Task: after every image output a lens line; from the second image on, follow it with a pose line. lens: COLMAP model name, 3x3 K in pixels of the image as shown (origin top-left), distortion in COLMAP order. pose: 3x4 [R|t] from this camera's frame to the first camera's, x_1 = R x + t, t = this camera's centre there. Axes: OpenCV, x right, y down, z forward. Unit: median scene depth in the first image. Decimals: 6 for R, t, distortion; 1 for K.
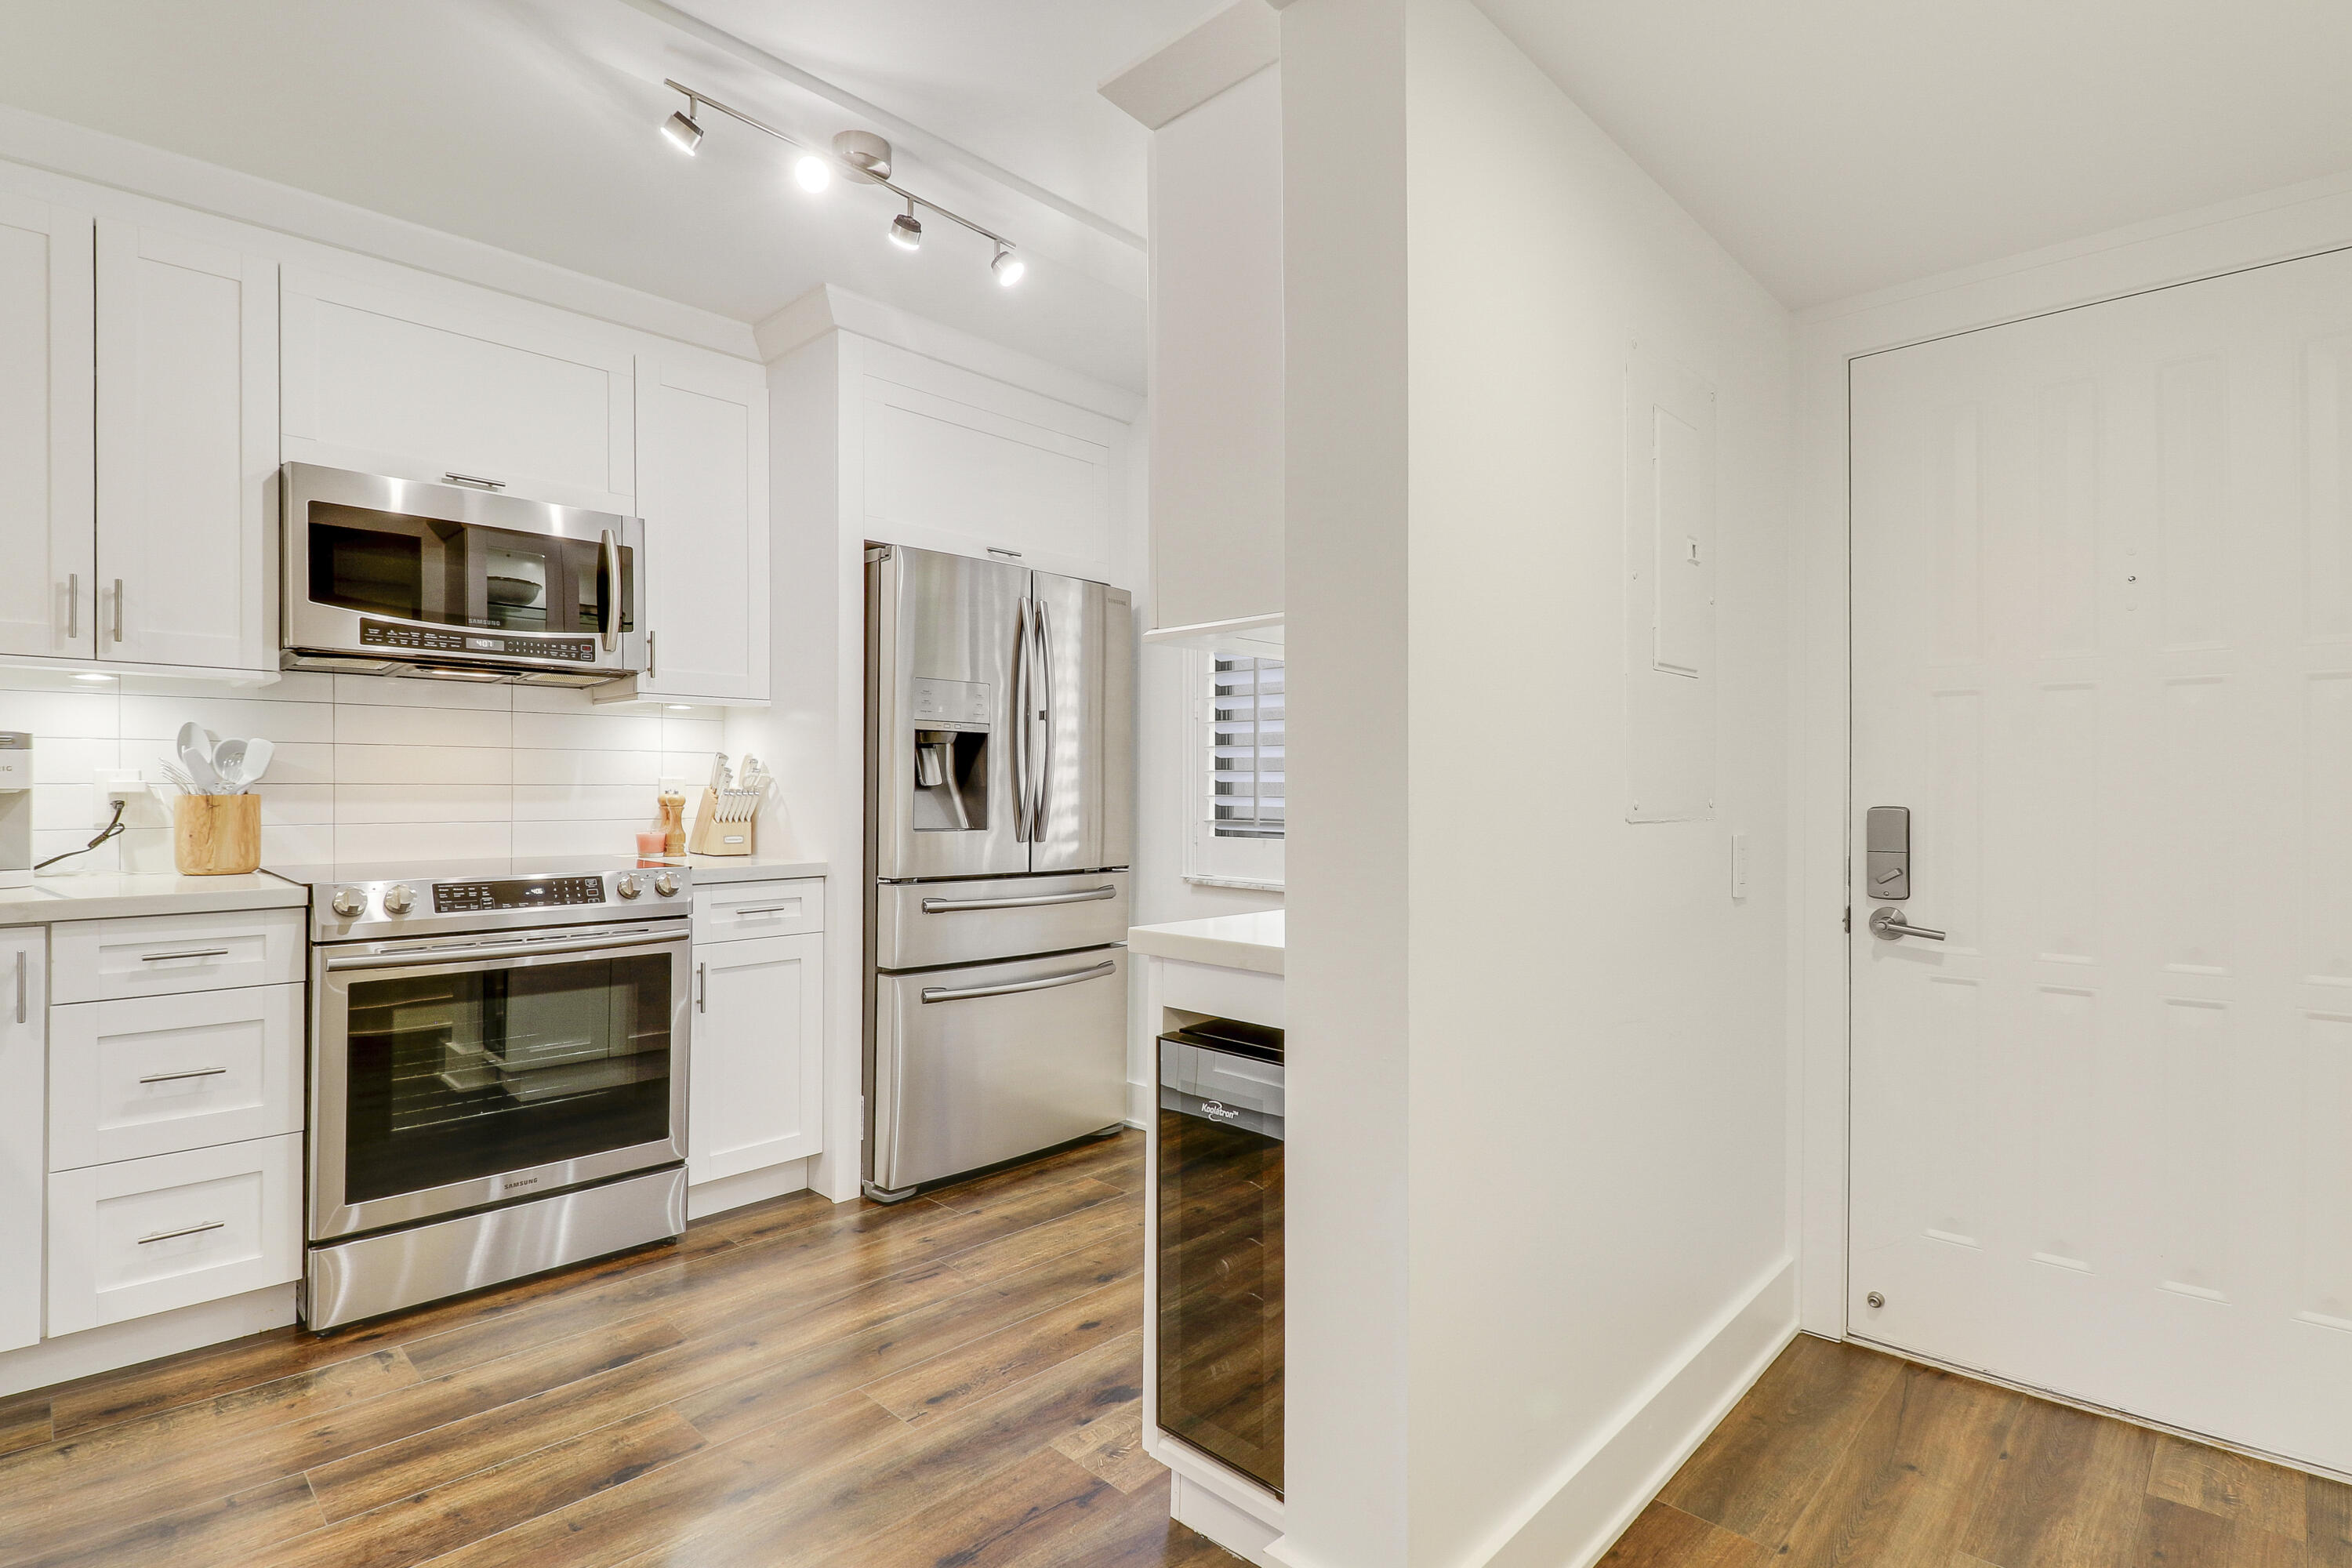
lens RADIAL K [[1145.8, 0, 1189.7], [0, 1145.8, 792.4], [0, 0, 1]] dist [-0.006516, -0.008068]
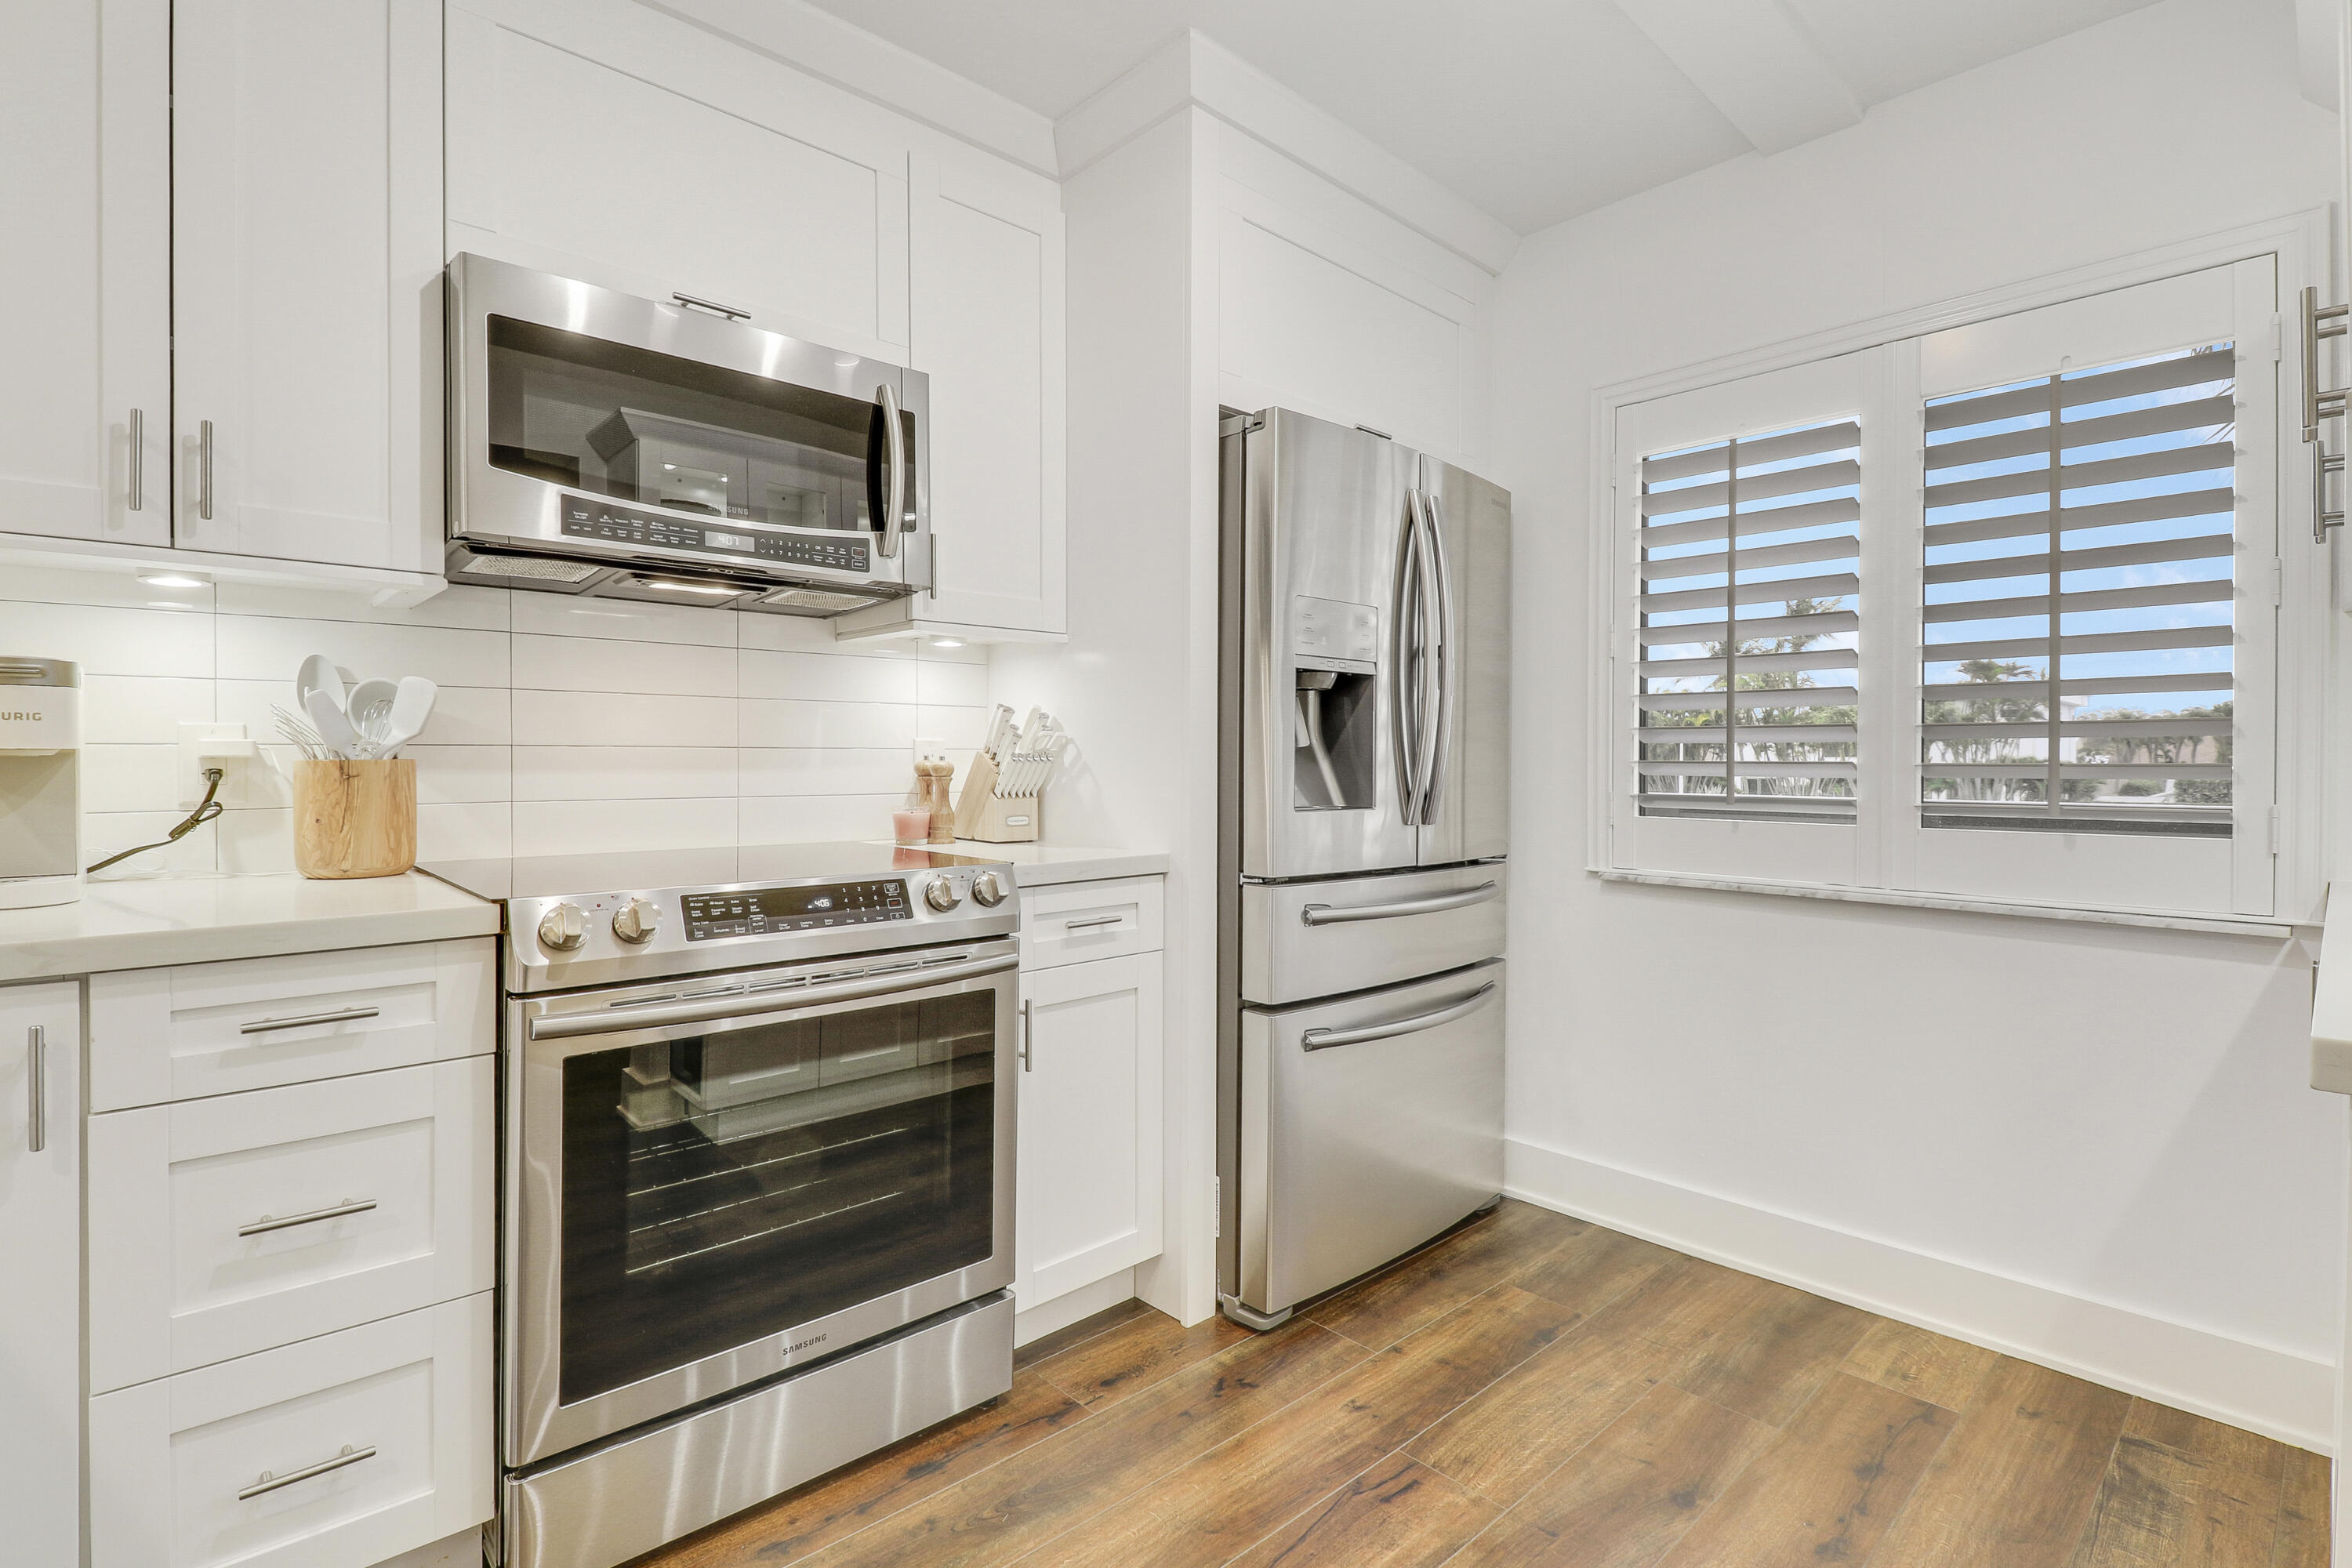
lens RADIAL K [[1108.9, 0, 1189.8], [0, 1108.9, 772.4], [0, 0, 1]] dist [-0.004596, -0.007555]
pose [[0.998657, -0.002131, -0.051757, -0.317036], [0.002443, 0.999979, 0.005970, 0.006902], [0.051743, -0.006088, 0.998642, 0.359048]]
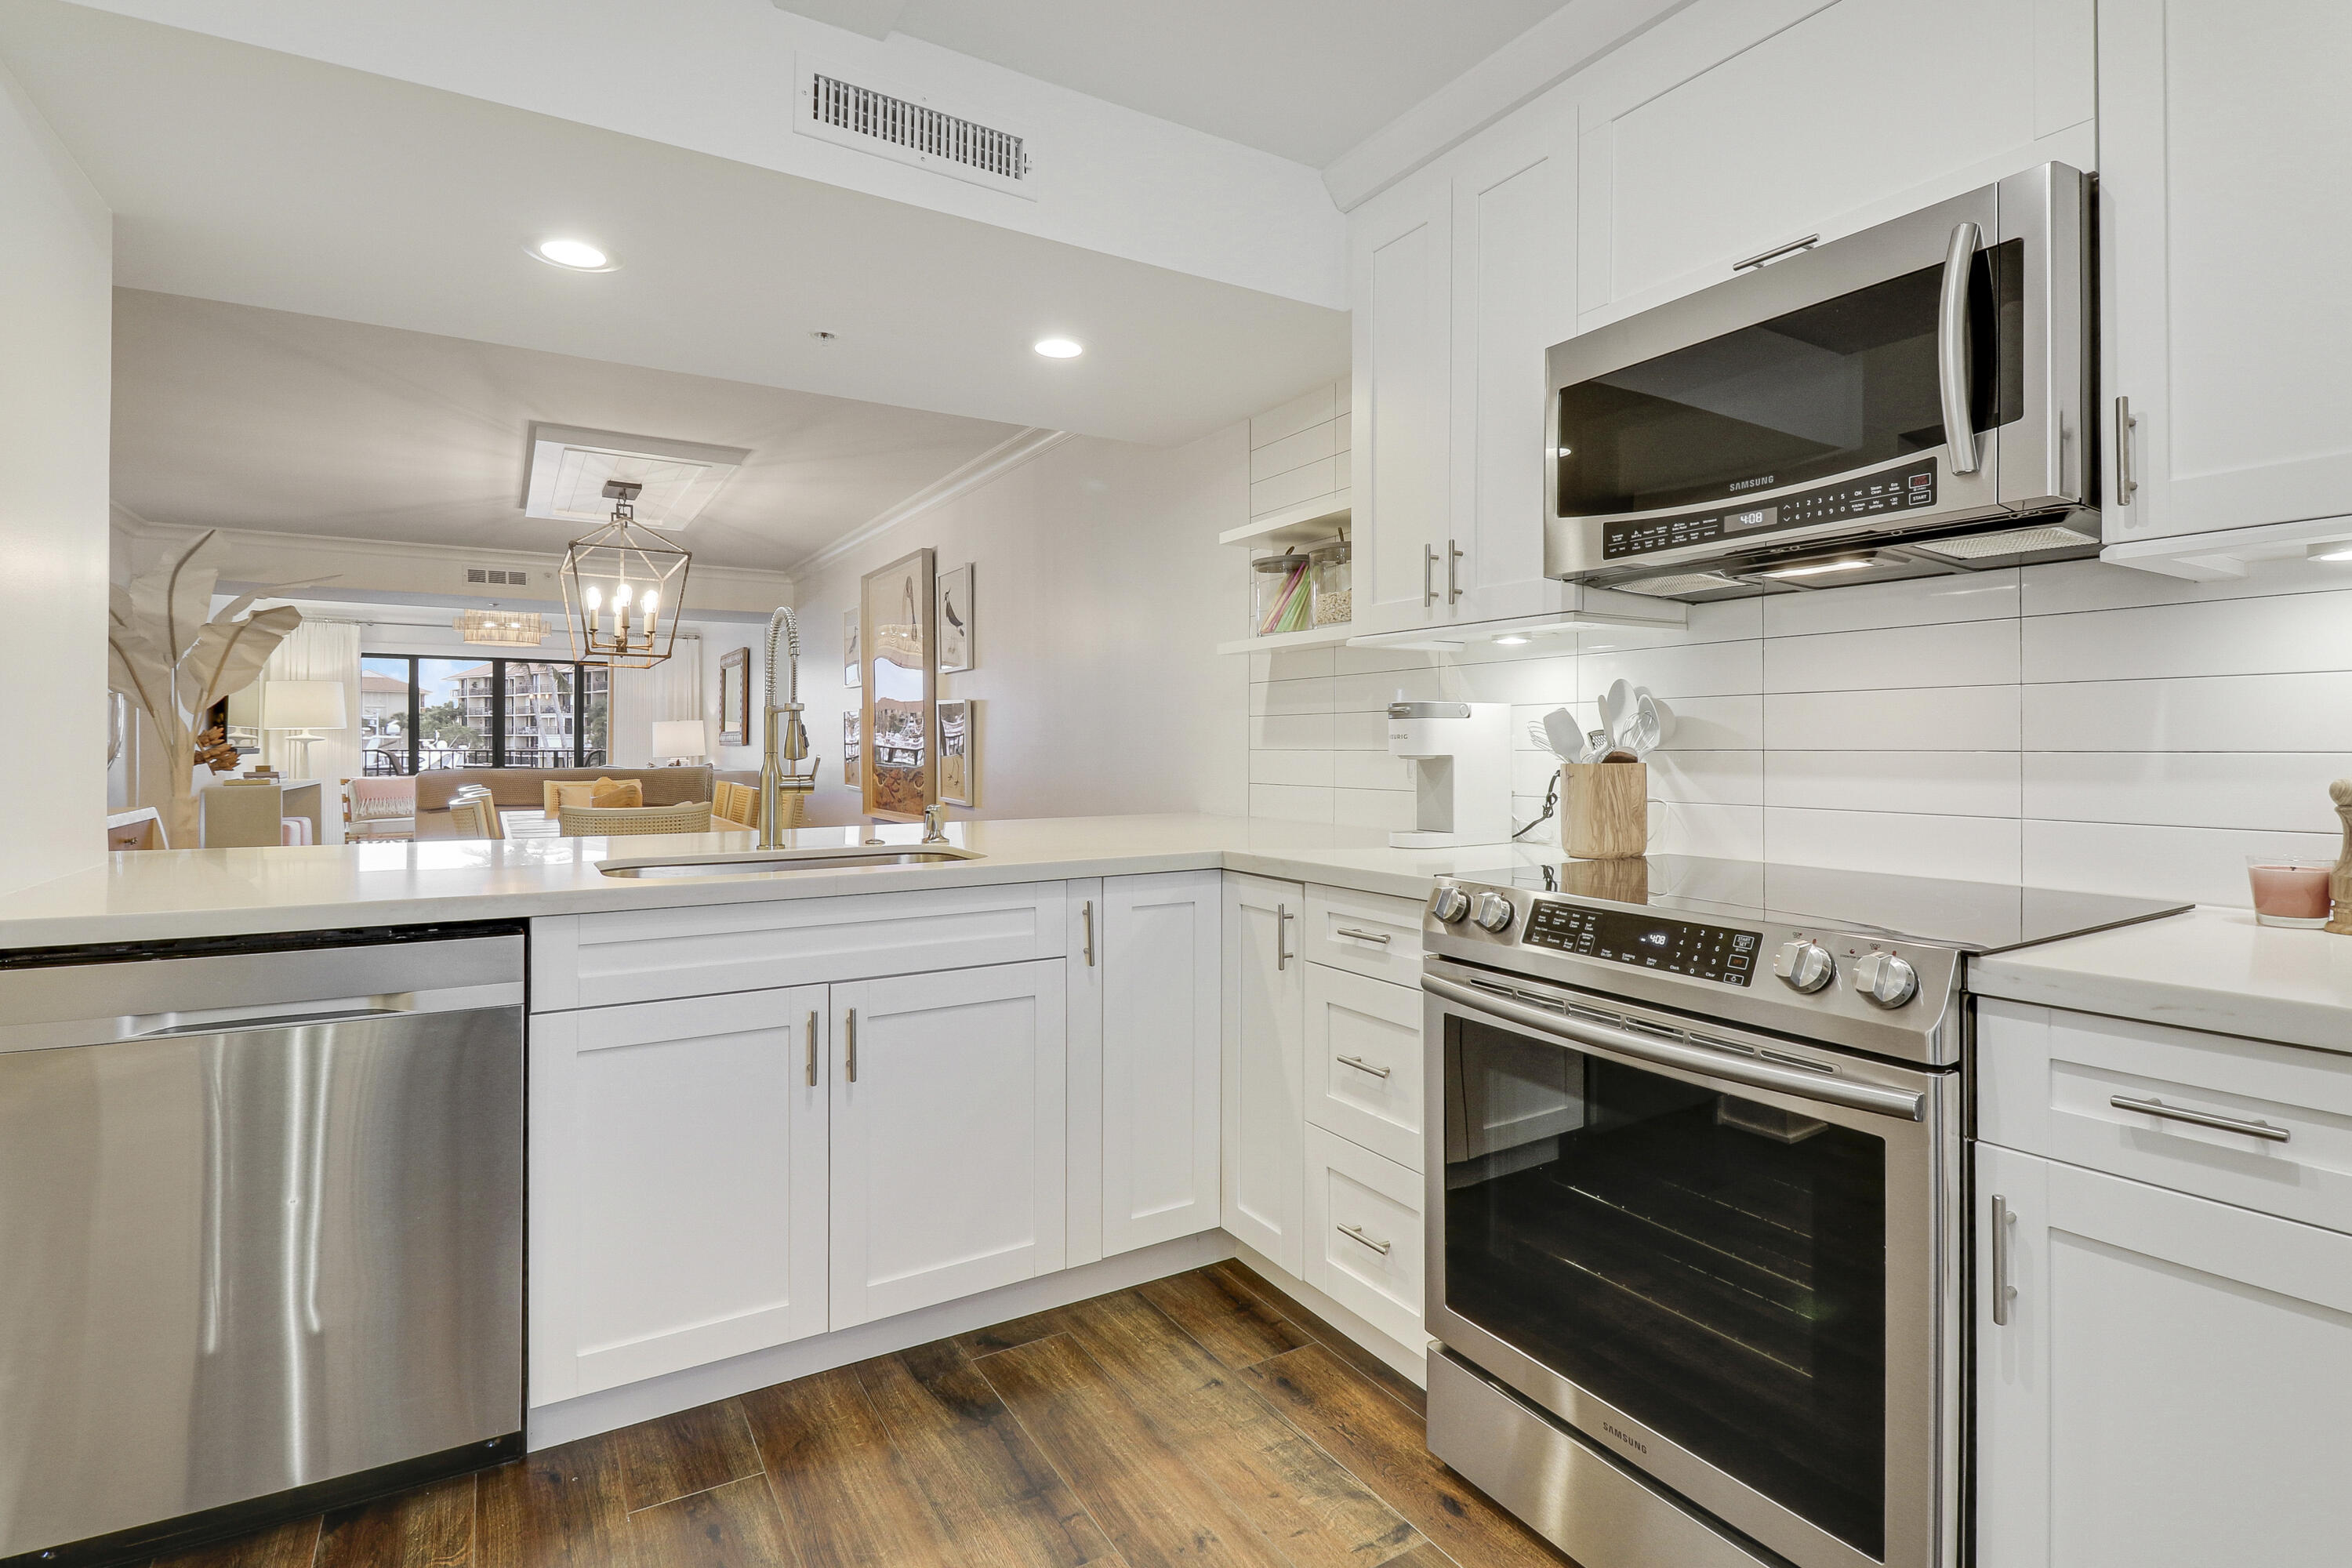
lens RADIAL K [[1108.9, 0, 1176.9], [0, 1108.9, 718.6], [0, 0, 1]] dist [-0.004596, -0.007555]
pose [[-0.247242, -0.027287, -0.968569, 0.024183], [-0.005328, 0.999627, -0.026802, -0.007213], [0.968939, -0.001466, -0.247295, 0.884014]]
